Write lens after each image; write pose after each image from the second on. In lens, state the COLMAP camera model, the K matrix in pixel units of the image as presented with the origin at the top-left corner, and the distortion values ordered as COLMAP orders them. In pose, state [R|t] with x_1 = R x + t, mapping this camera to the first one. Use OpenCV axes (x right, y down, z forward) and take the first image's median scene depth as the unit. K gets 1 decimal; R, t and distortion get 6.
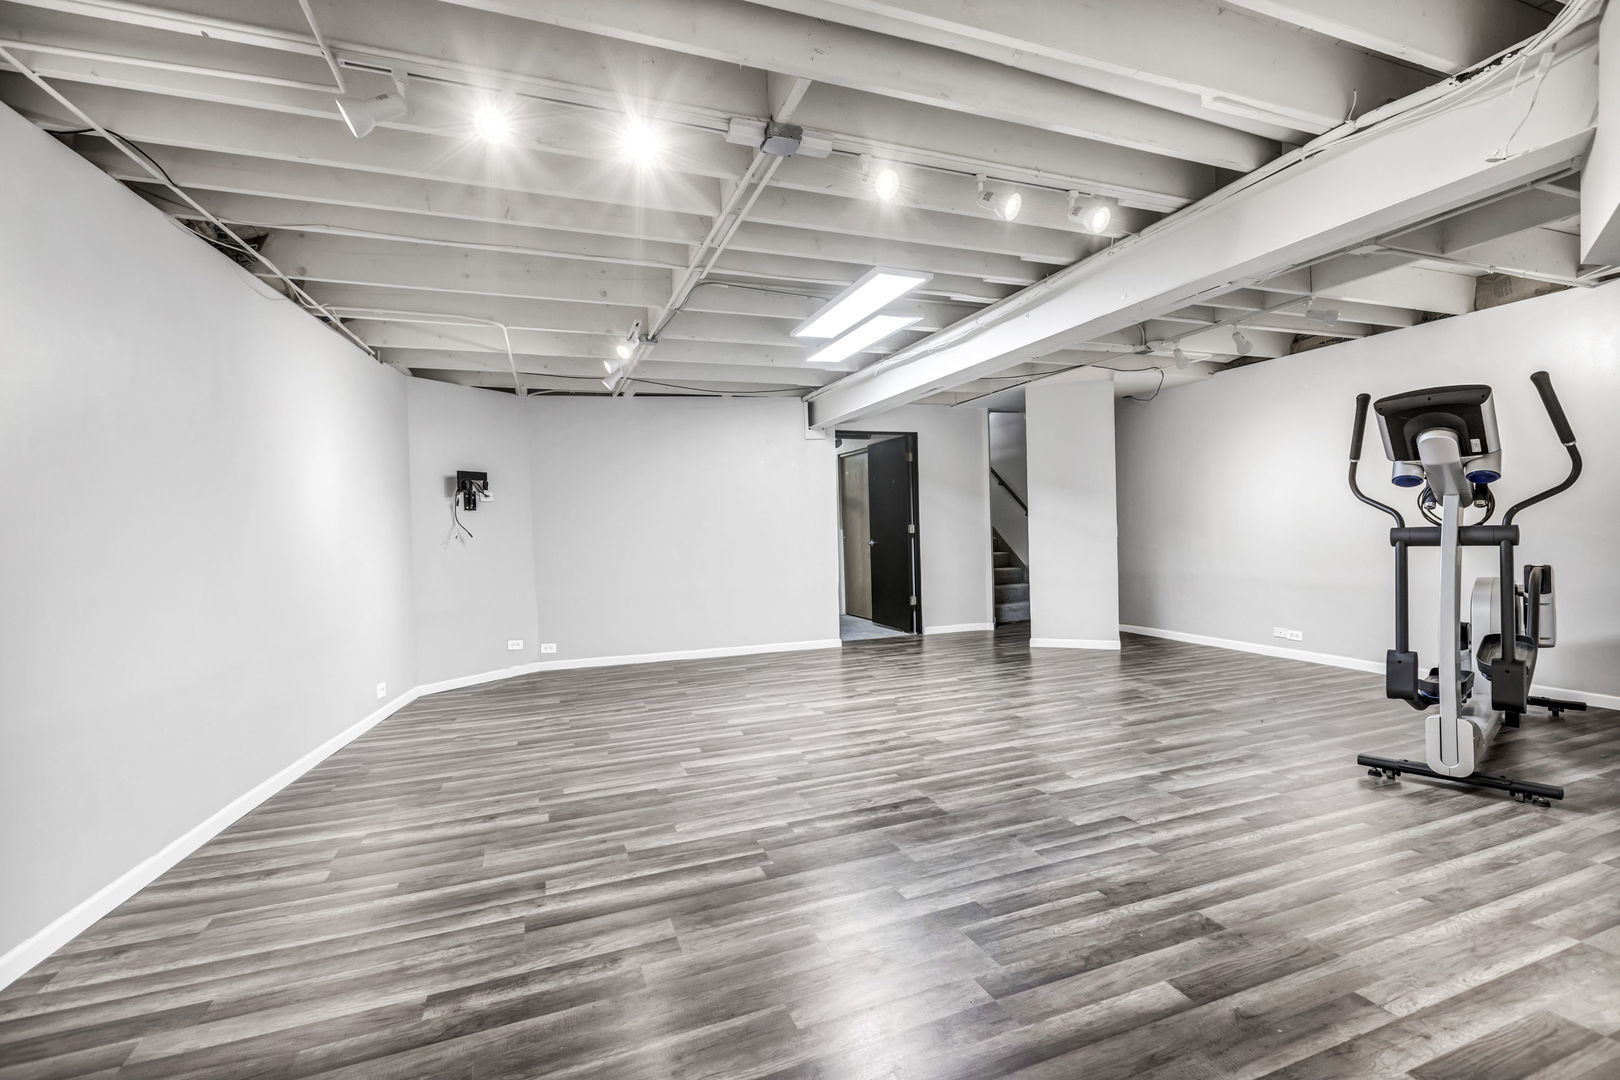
lens RADIAL K [[725.3, 0, 816.5], [0, 725.3, 545.1], [0, 0, 1]] dist [-0.001012, 0.000147]
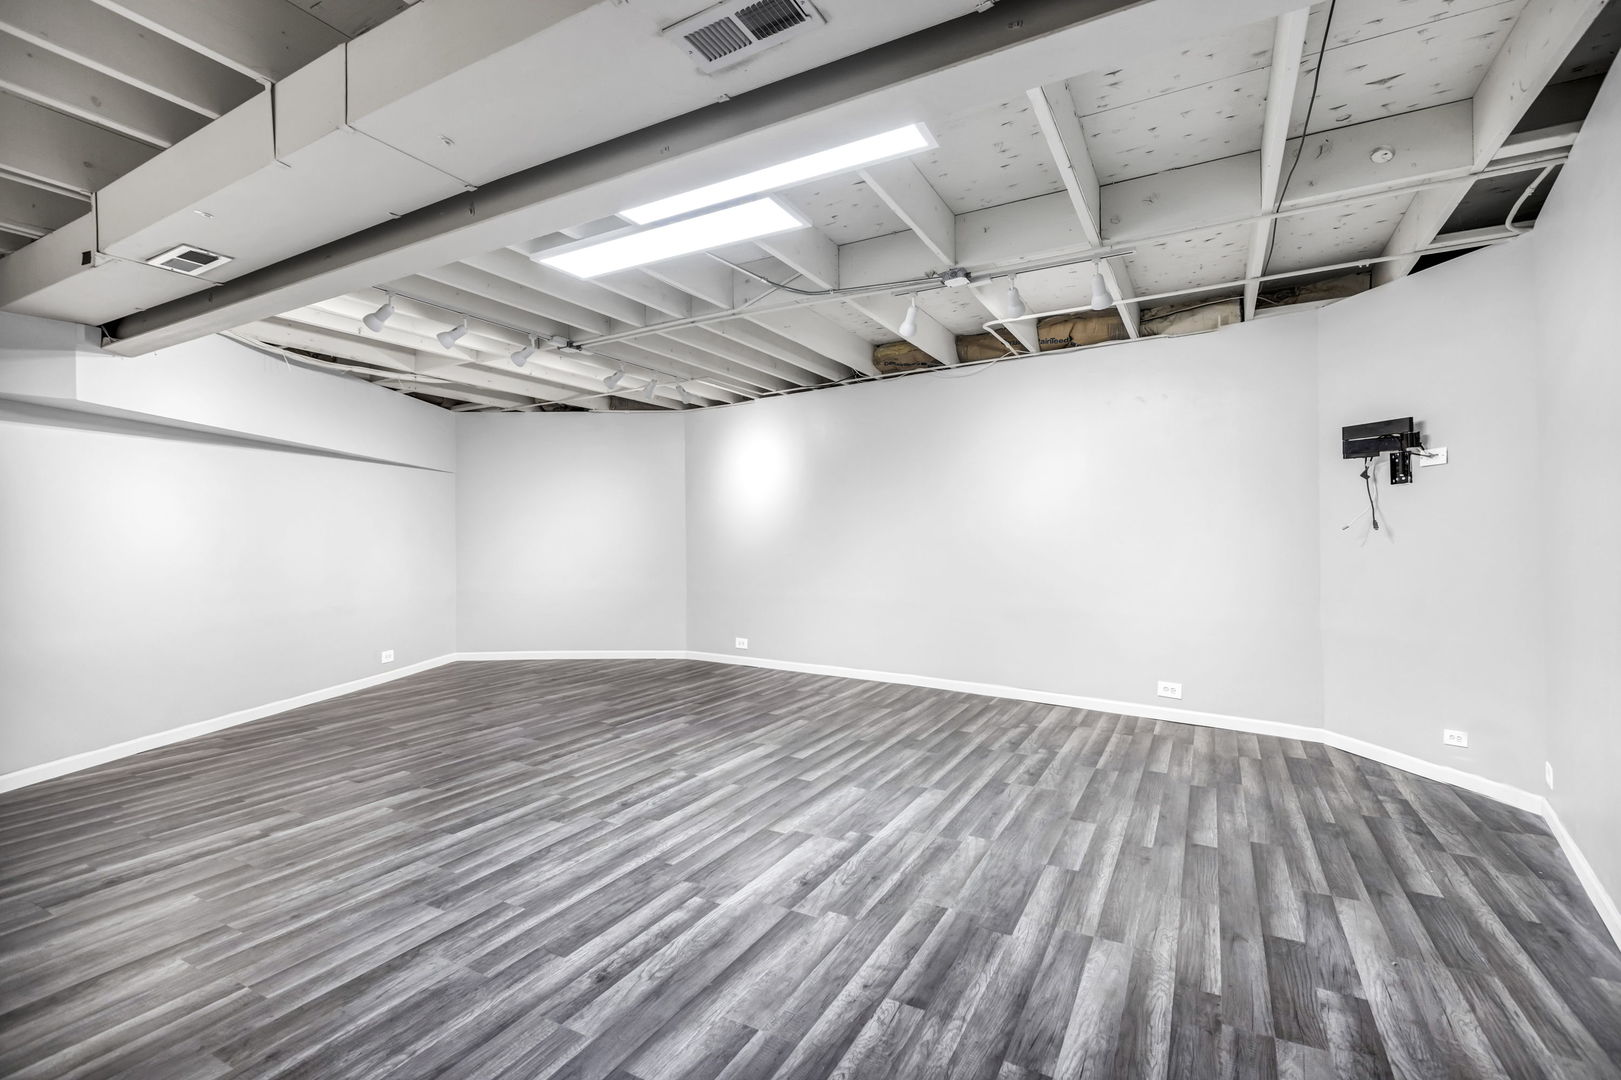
lens RADIAL K [[725.7, 0, 822.3], [0, 725.7, 539.3], [0, 0, 1]] dist [-0.001012, 0.000147]
pose [[-0.757184, 0.035864, -0.652216, 0.466095], [0.017702, 0.999252, 0.034395, -0.049541], [0.652962, 0.014498, -0.757252, 1.843501]]
